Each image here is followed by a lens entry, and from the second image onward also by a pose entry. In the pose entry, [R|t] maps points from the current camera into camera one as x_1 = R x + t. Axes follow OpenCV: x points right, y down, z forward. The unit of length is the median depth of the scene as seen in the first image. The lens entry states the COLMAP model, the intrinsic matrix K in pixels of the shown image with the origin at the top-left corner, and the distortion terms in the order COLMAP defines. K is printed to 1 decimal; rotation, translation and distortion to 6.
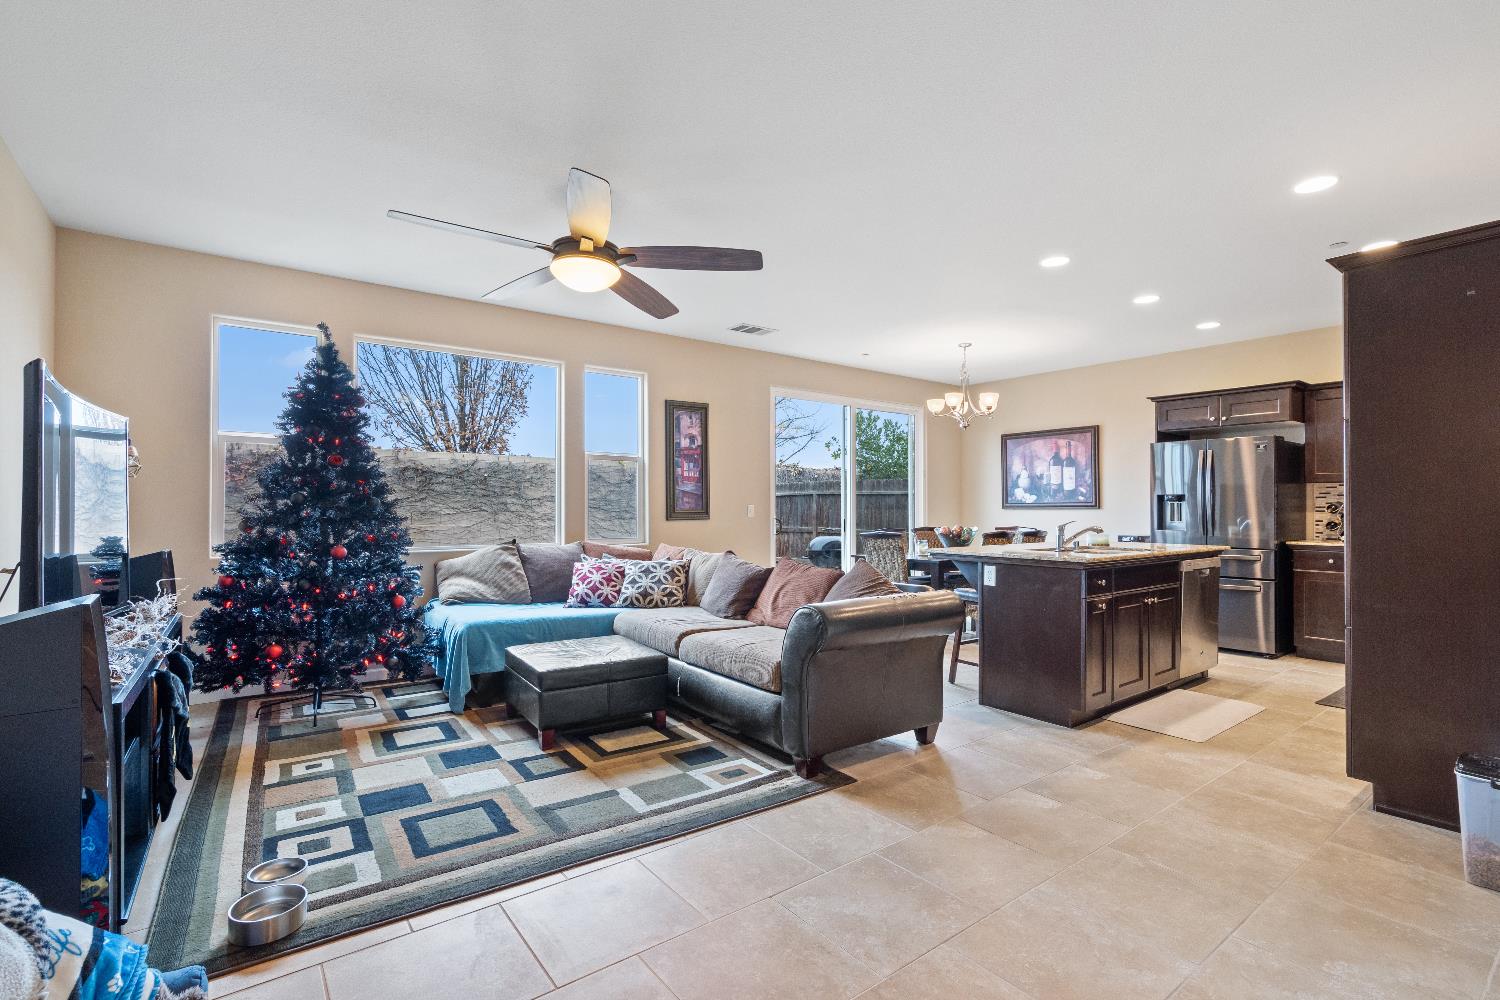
lens RADIAL K [[667.5, 0, 742.7], [0, 667.5, 501.0], [0, 0, 1]] dist [0.004530, 0.000088]
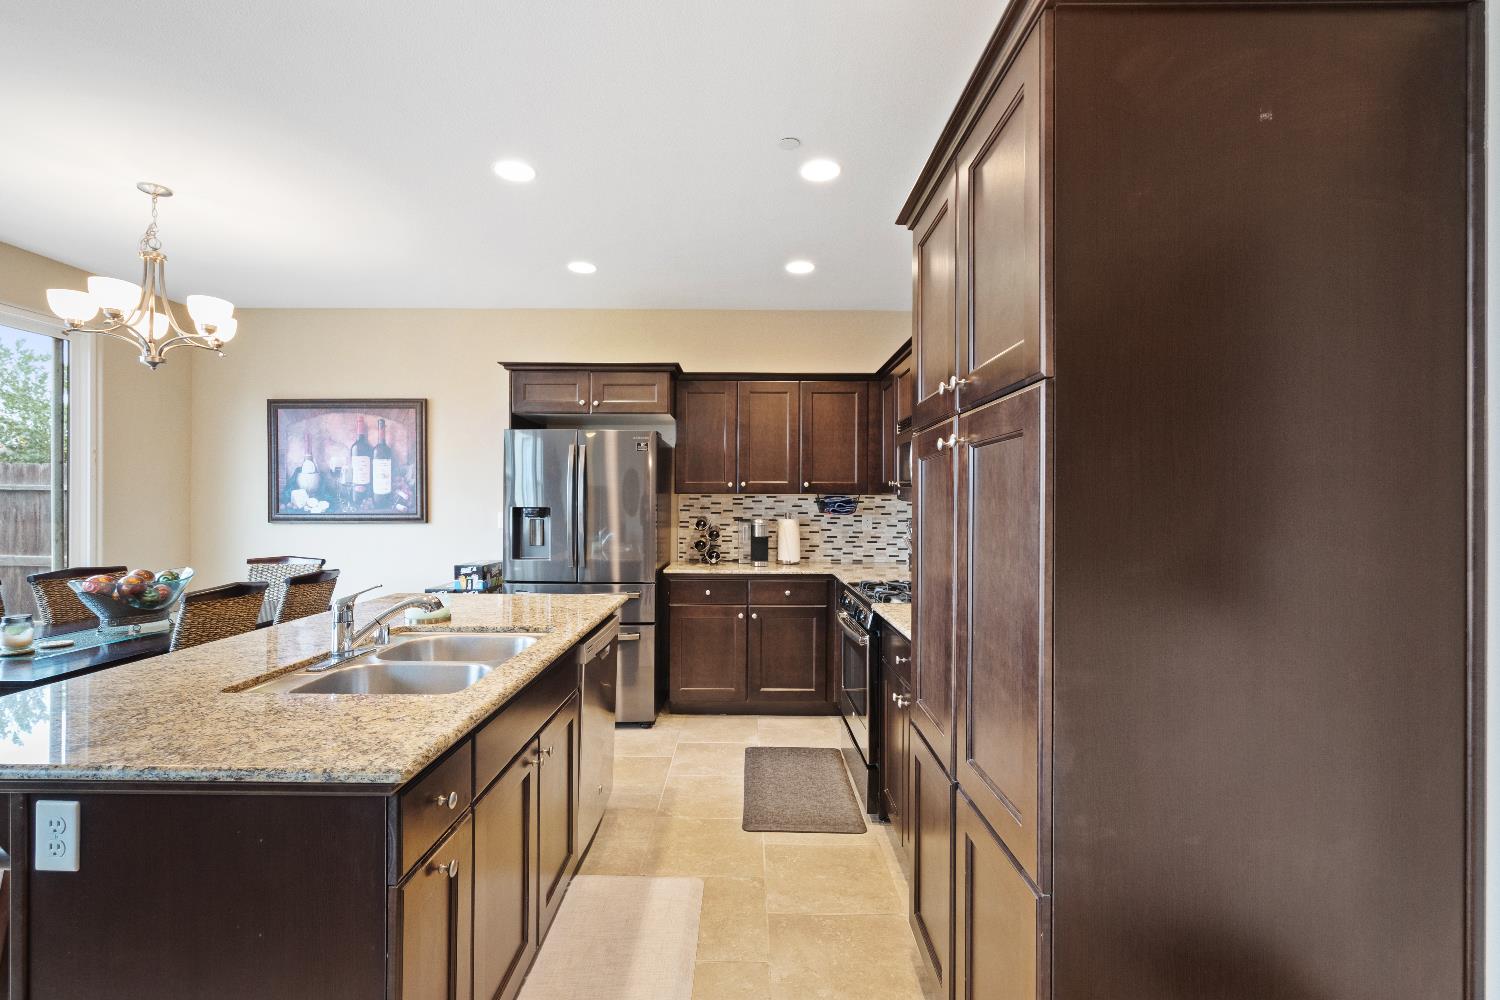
lens RADIAL K [[667.5, 0, 740.7], [0, 667.5, 496.6], [0, 0, 1]] dist [0.004530, 0.000088]
pose [[0.593513, 0.004535, 0.804812, 0.179282], [-0.009183, 0.999957, 0.001137, -0.018749], [-0.804772, -0.008065, 0.593529, 0.346259]]
